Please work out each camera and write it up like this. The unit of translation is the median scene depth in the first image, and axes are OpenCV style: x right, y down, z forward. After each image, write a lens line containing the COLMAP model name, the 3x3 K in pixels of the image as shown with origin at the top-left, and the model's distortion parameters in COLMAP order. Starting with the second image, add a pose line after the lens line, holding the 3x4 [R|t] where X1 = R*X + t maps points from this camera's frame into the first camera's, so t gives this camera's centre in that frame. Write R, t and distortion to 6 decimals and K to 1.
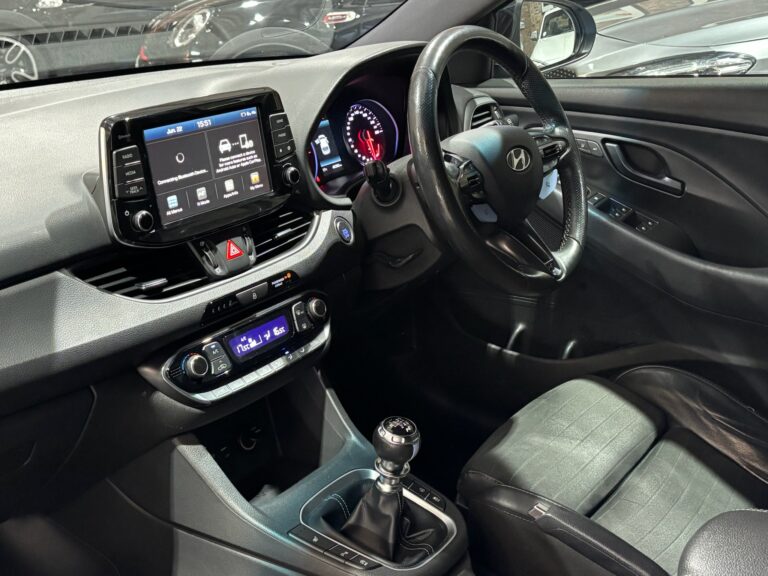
lens RADIAL K [[991.0, 0, 384.0], [0, 991.0, 288.0], [0, 0, 1]] dist [0.017161, 0.028161]
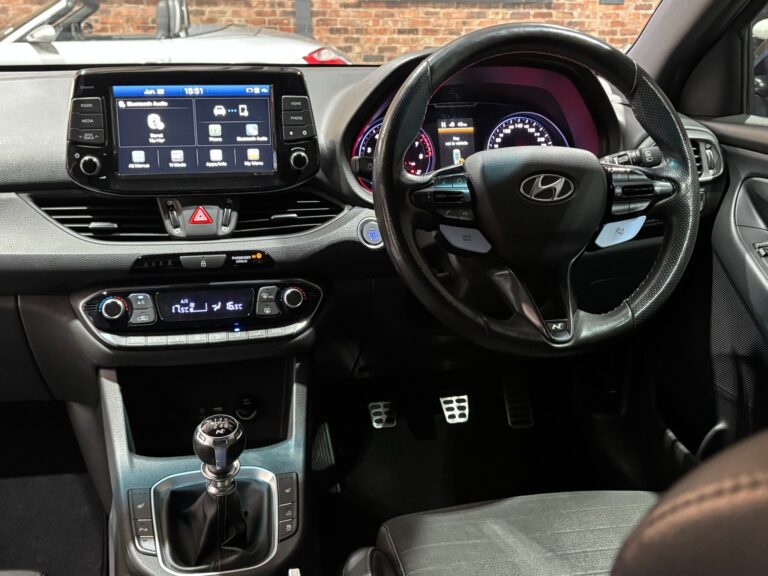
lens RADIAL K [[880.9, 0, 384.0], [0, 880.9, 288.0], [0, 0, 1]] dist [0.045868, -0.020820]
pose [[0.726373, 0.226097, -0.649047, 0.600629], [-0.246432, 0.967229, 0.061145, -0.069238], [0.641602, 0.115532, 0.758287, 0.432060]]
